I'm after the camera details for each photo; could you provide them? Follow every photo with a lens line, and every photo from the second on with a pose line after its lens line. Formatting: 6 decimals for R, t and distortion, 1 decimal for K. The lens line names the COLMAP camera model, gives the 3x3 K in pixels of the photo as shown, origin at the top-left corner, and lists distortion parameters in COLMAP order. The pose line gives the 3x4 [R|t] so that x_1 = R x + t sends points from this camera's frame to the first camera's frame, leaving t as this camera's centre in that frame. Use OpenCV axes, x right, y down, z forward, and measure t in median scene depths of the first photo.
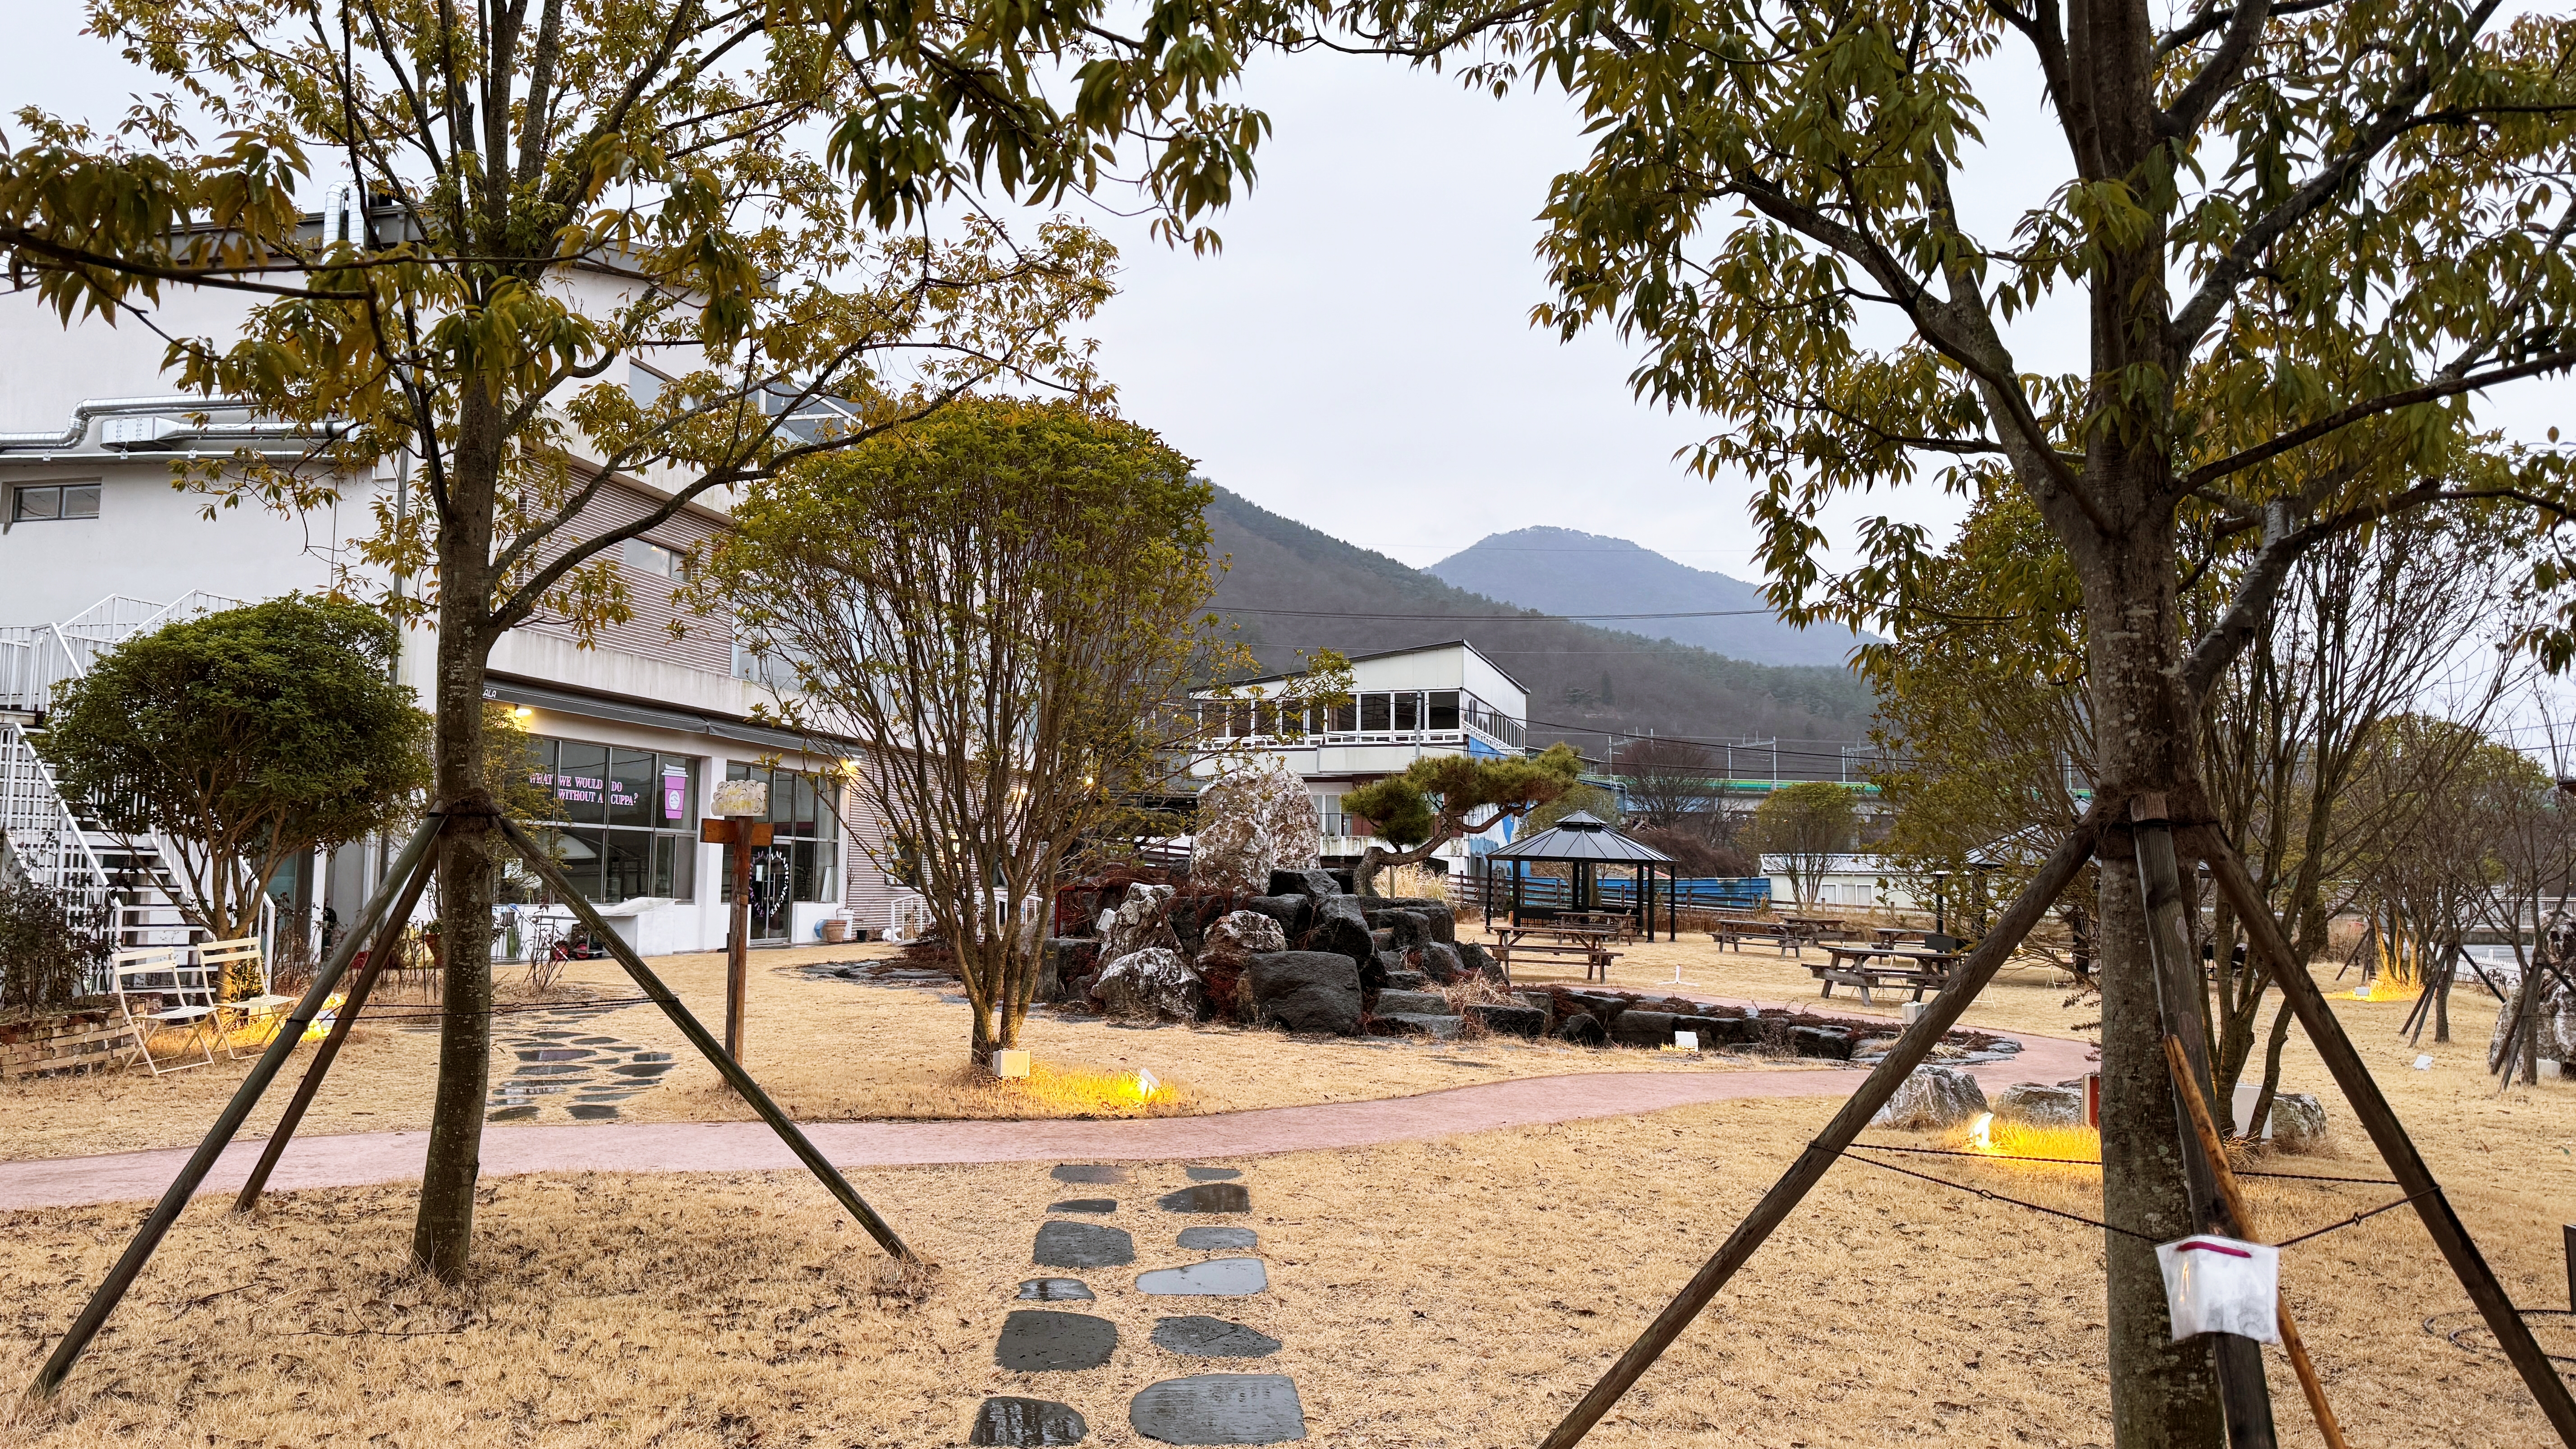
lens RADIAL K [[1728.4, 0, 1285.4], [0, 1728.4, 724.6], [0, 0, 1]] dist [0.006961, -0.005871]
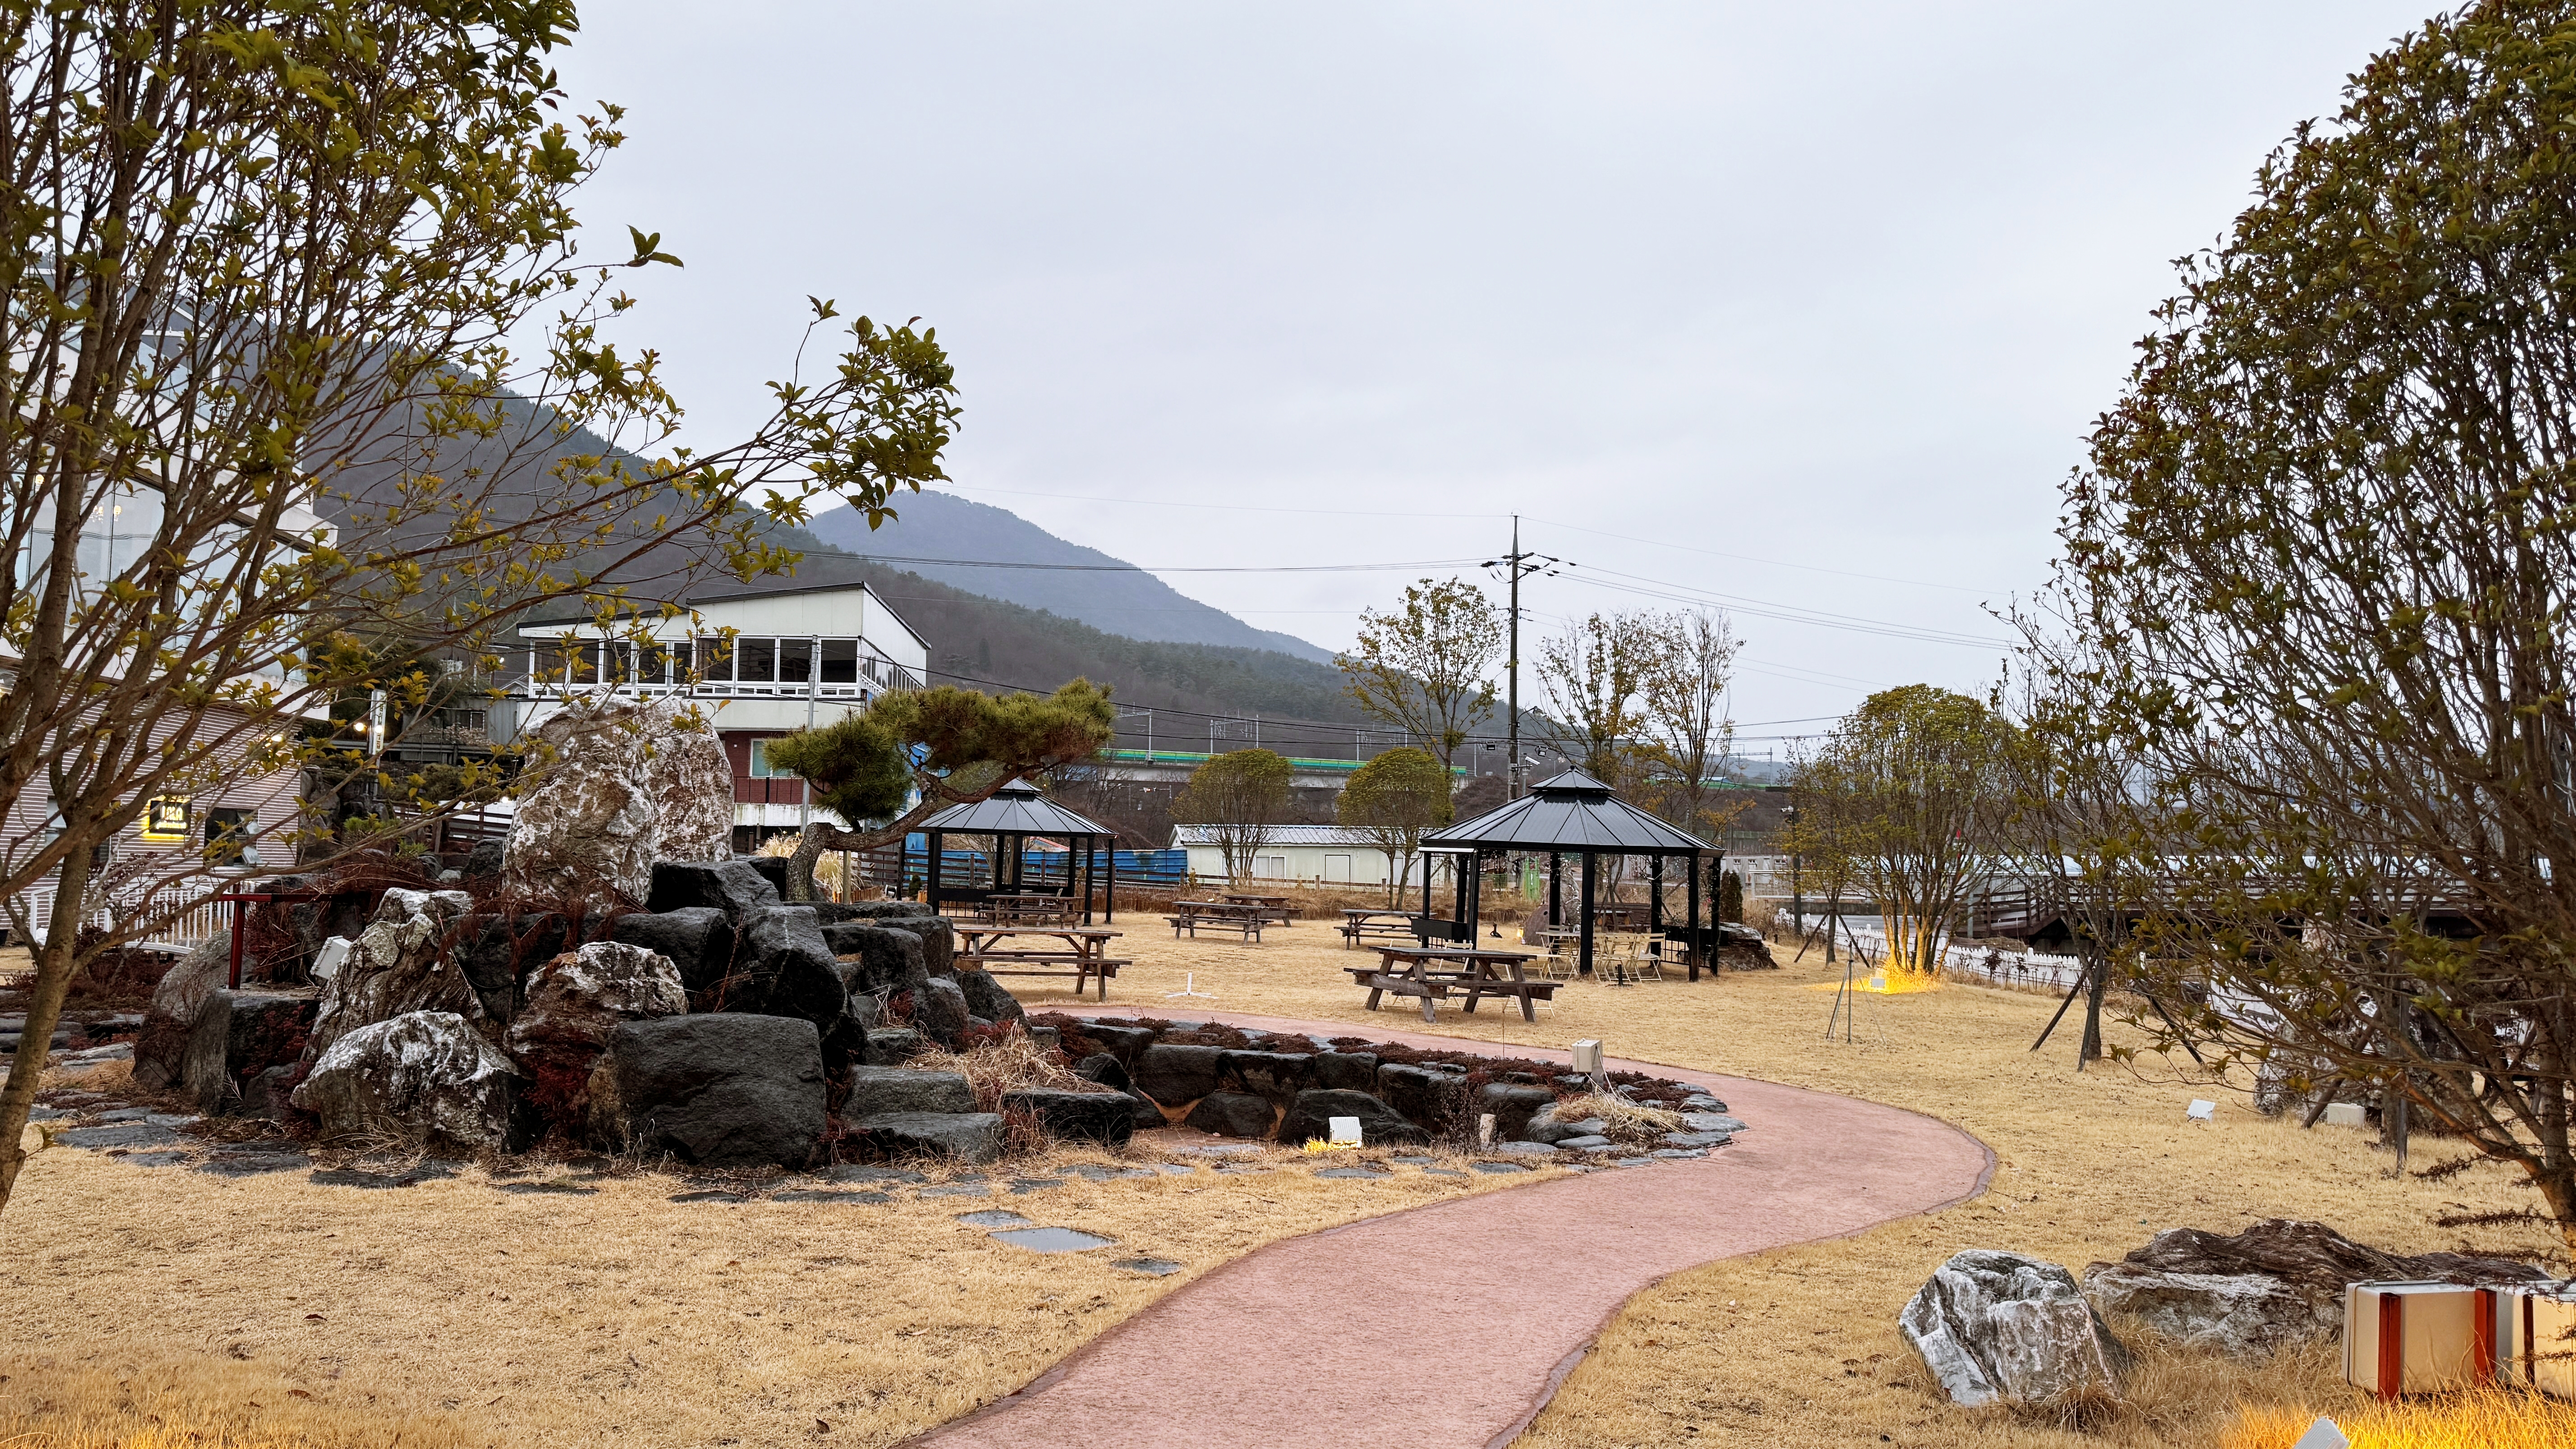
lens RADIAL K [[1728.4, 0, 1287.1], [0, 1728.4, 723.0], [0, 0, 1]] dist [0.006961, -0.005871]
pose [[0.935929, 0.023743, 0.351388, -0.015022], [-0.030019, 0.999472, 0.012422, 0.022552], [-0.350908, -0.022175, 0.936147, 0.375313]]
